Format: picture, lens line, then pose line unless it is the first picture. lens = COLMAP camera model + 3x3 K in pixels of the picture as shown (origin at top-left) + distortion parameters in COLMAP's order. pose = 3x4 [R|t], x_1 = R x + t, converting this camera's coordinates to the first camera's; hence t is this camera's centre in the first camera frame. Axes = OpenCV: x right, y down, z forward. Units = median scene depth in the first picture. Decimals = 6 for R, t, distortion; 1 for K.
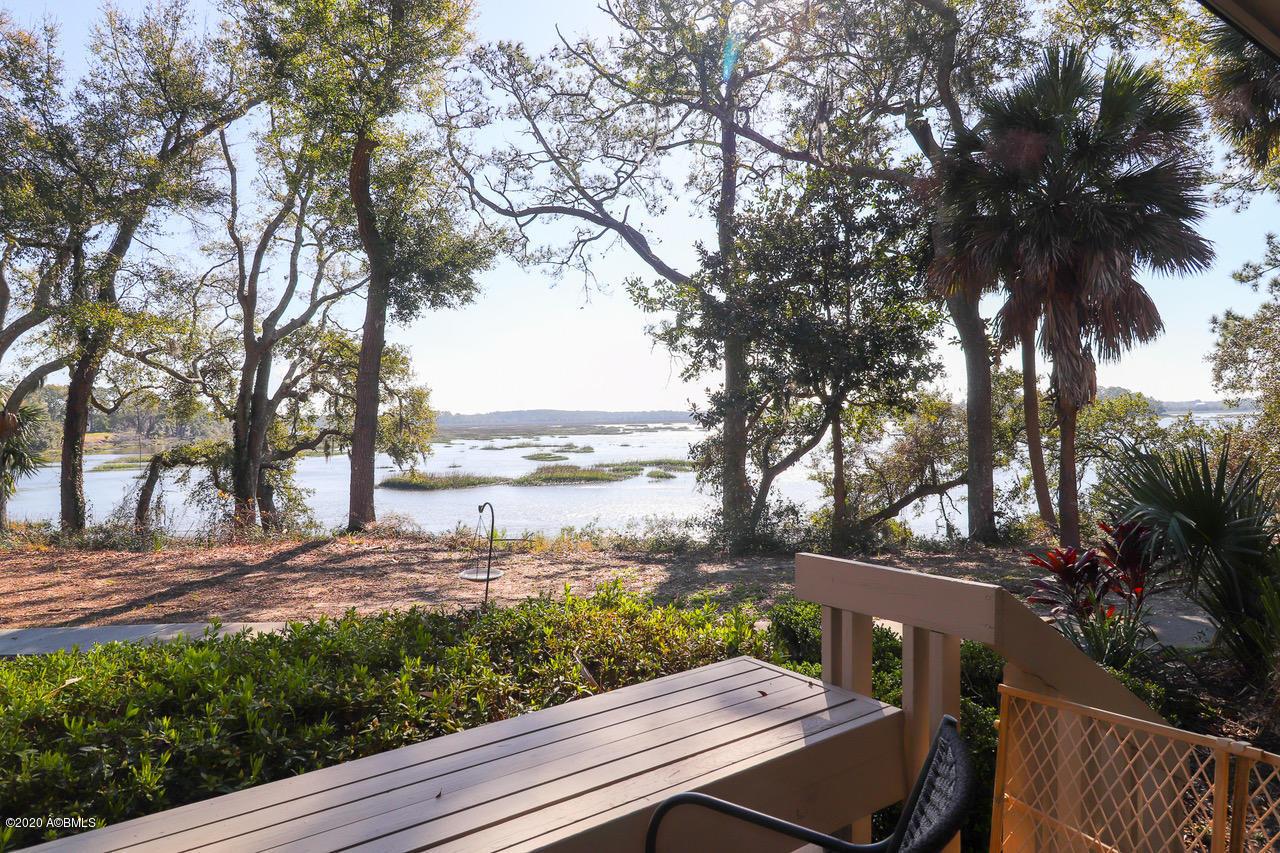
lens RADIAL K [[806.2, 0, 645.0], [0, 806.2, 407.6], [0, 0, 1]] dist [0.012337, -0.014266]
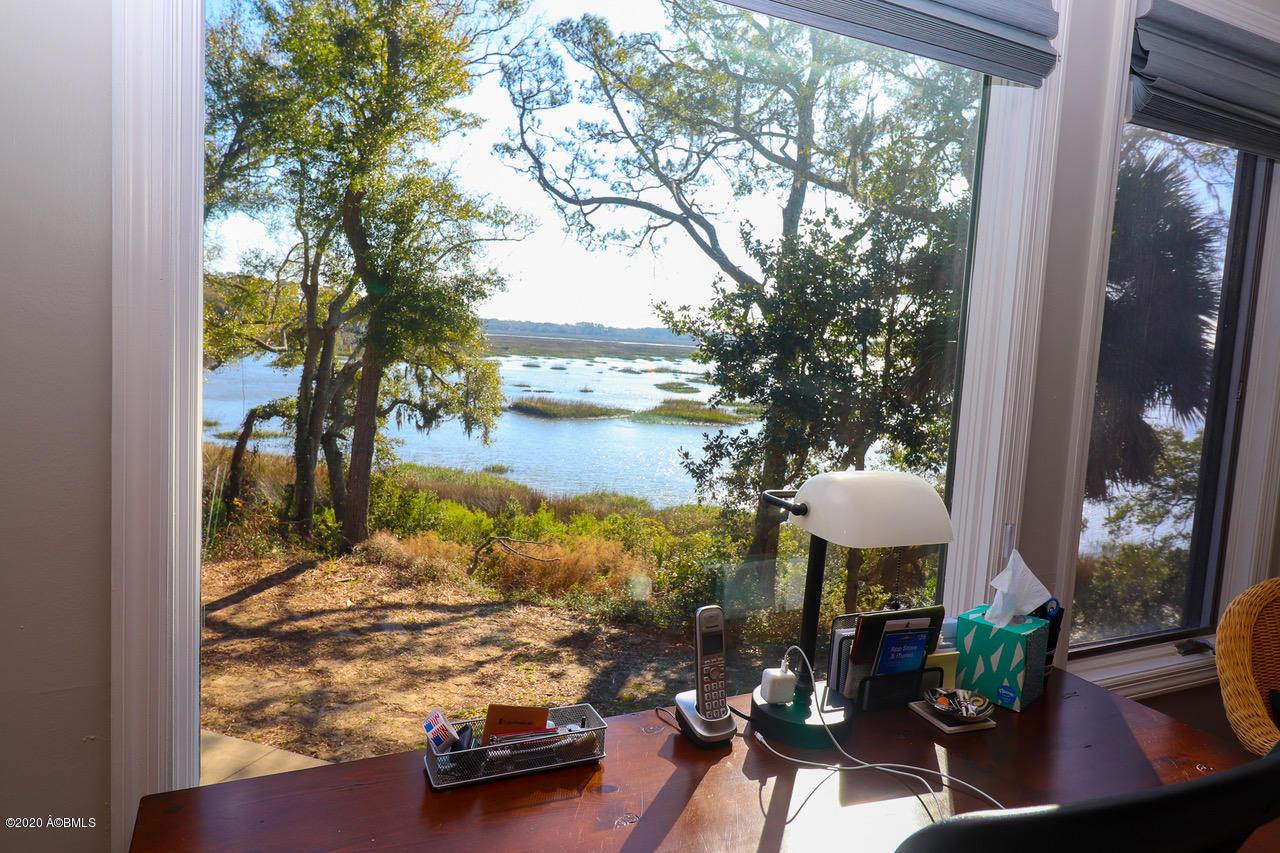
lens RADIAL K [[806.2, 0, 654.5], [0, 806.2, 405.2], [0, 0, 1]] dist [0.012337, -0.014266]
pose [[0.981273, 0.090555, -0.170011, 0.131167], [-0.073424, 0.991812, 0.104493, -0.114525], [0.178082, -0.090054, 0.979886, 0.029620]]
